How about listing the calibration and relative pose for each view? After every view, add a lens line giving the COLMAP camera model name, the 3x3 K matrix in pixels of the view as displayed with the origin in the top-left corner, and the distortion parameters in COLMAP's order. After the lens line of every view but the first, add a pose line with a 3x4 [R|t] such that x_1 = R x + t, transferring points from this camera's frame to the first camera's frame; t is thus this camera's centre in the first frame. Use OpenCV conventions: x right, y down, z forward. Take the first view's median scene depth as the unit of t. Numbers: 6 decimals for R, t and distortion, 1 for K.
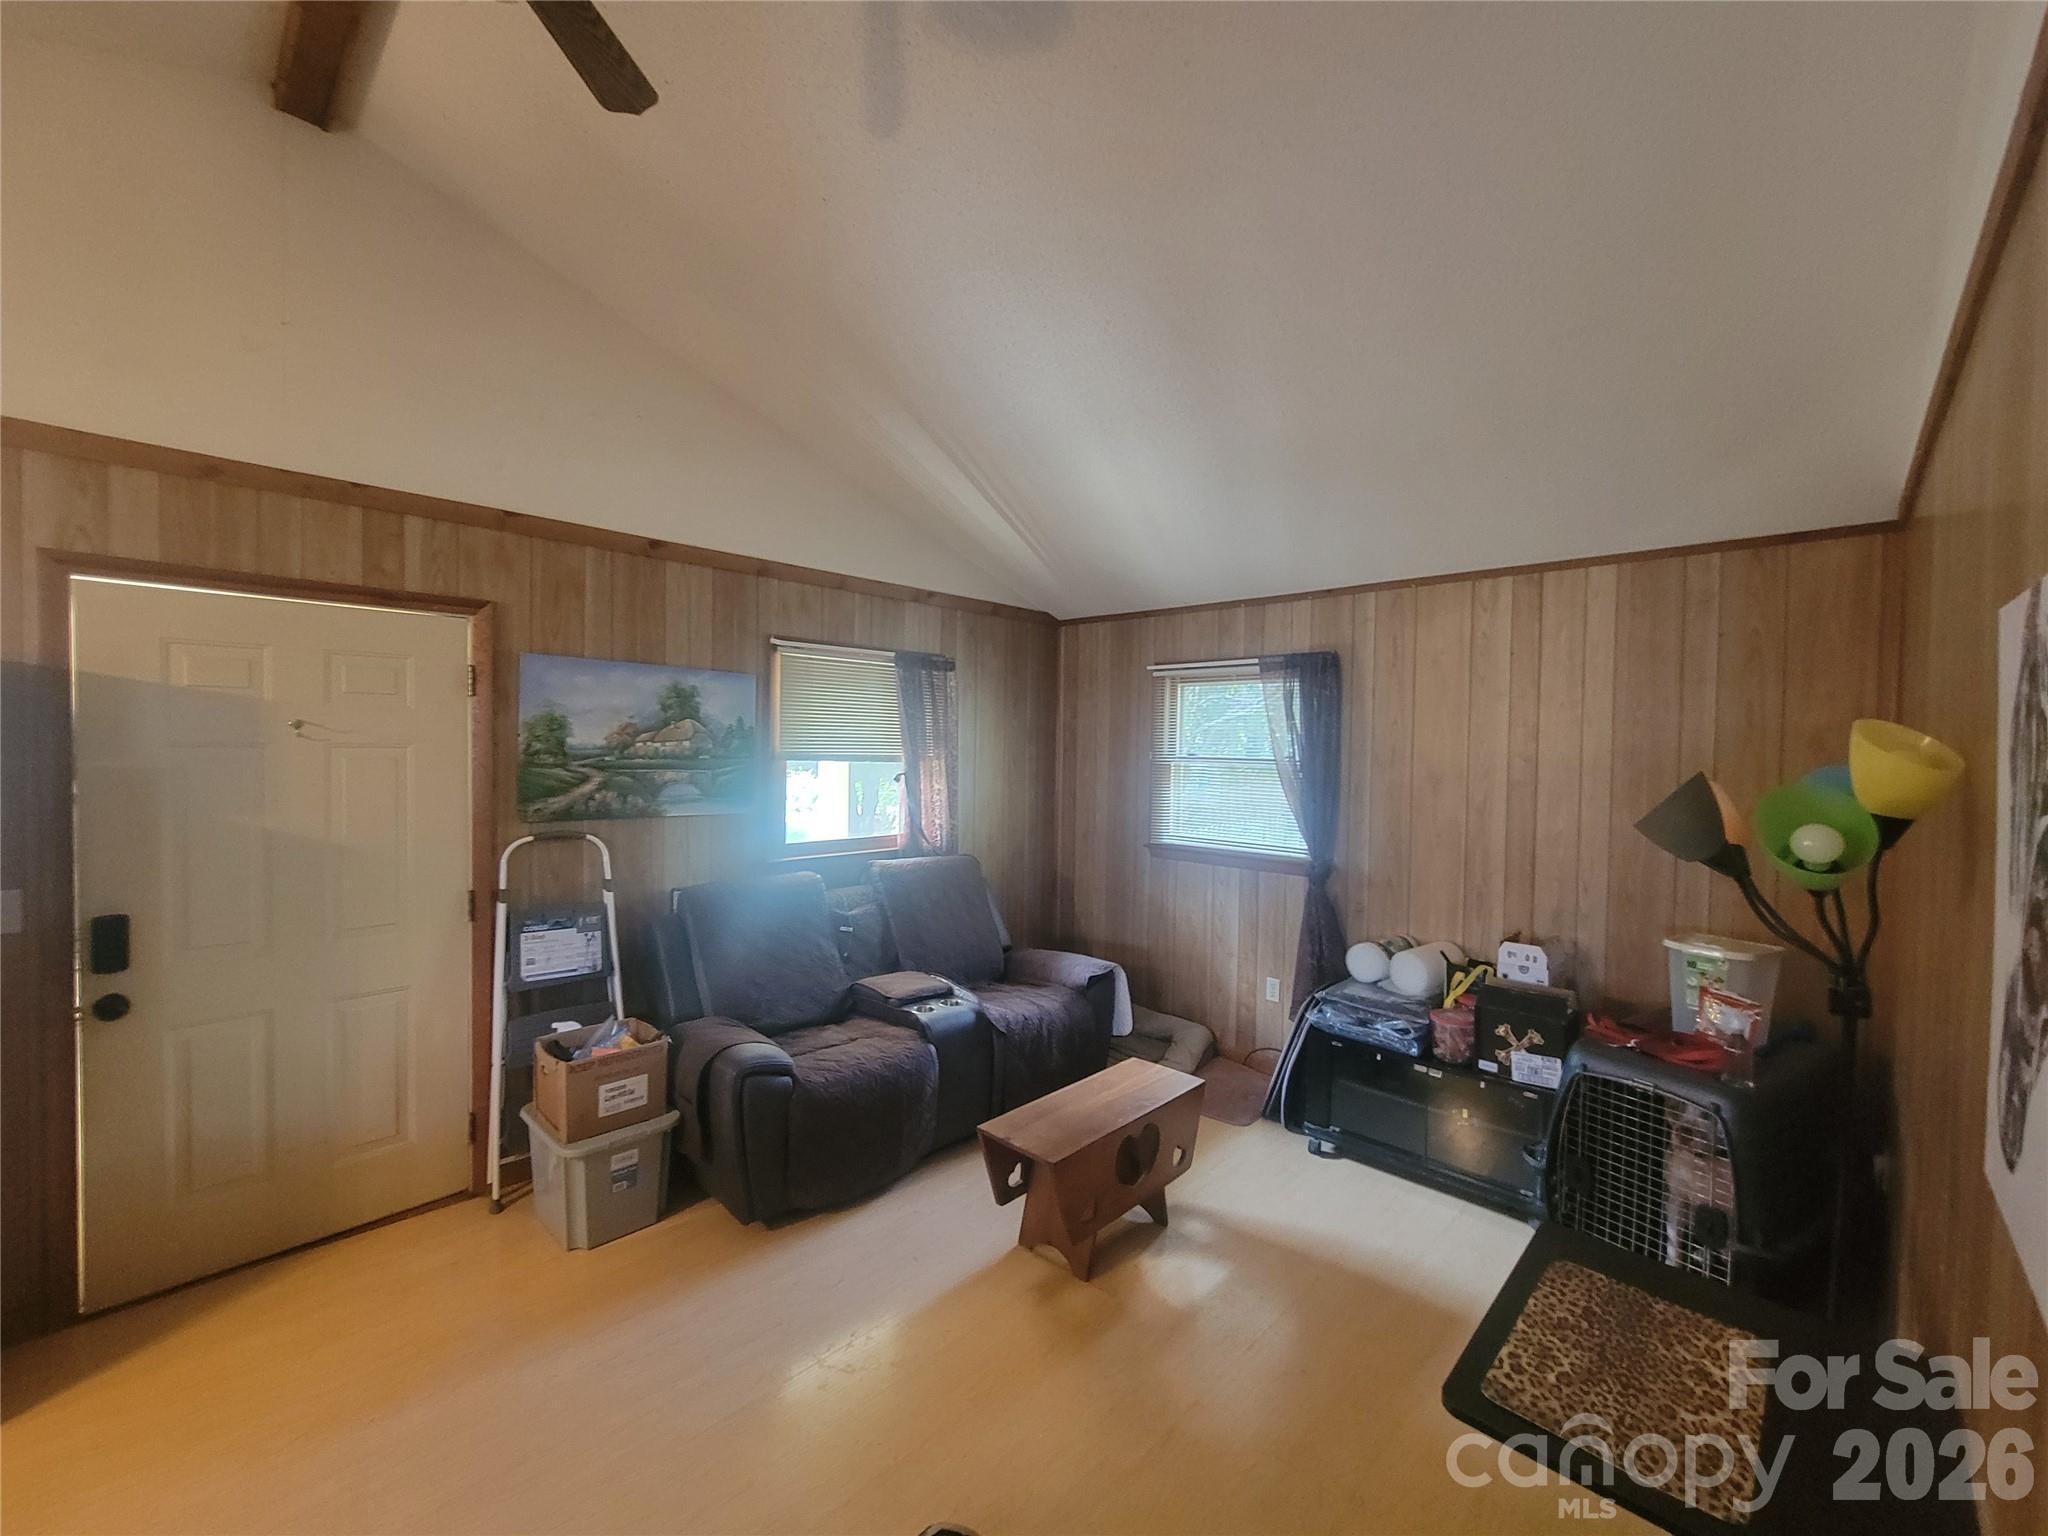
lens RADIAL K [[842.1, 0, 1030.7], [0, 842.1, 761.7], [0, 0, 1]] dist [0.001186, -0.000276]
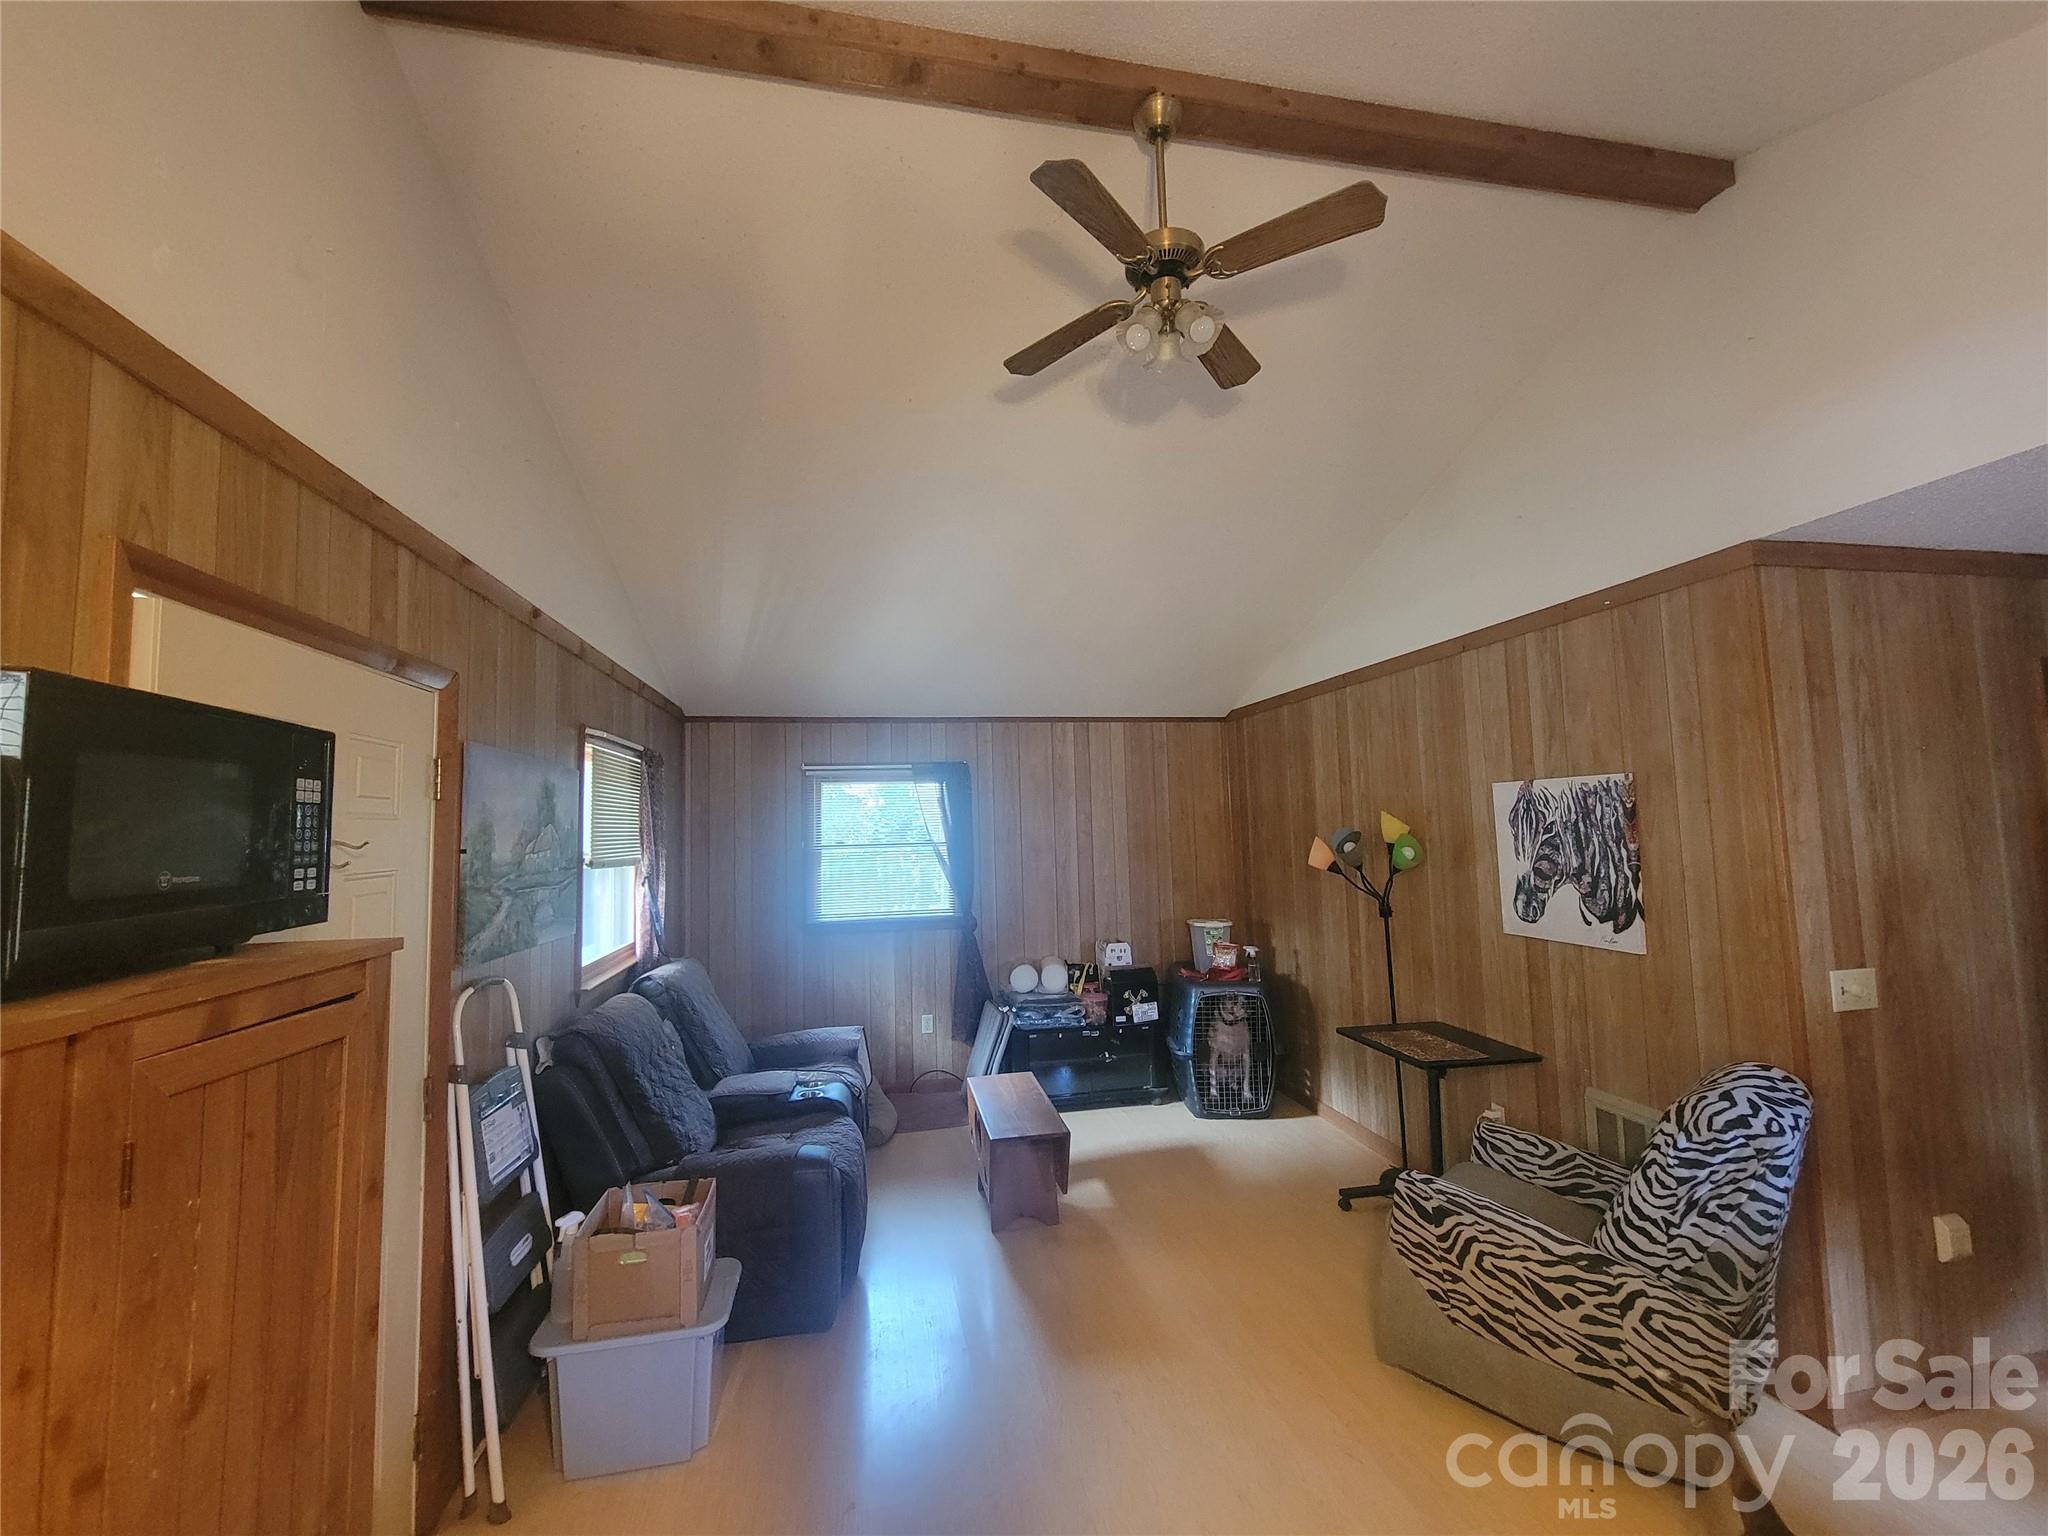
lens RADIAL K [[842.1, 0, 1030.7], [0, 842.1, 761.7], [0, 0, 1]] dist [0.001186, -0.000276]
pose [[0.574961, 0.031847, 0.817561, -0.869470], [0.052733, 0.995722, -0.075872, -0.024378], [-0.816480, 0.086735, 0.570822, 0.146184]]
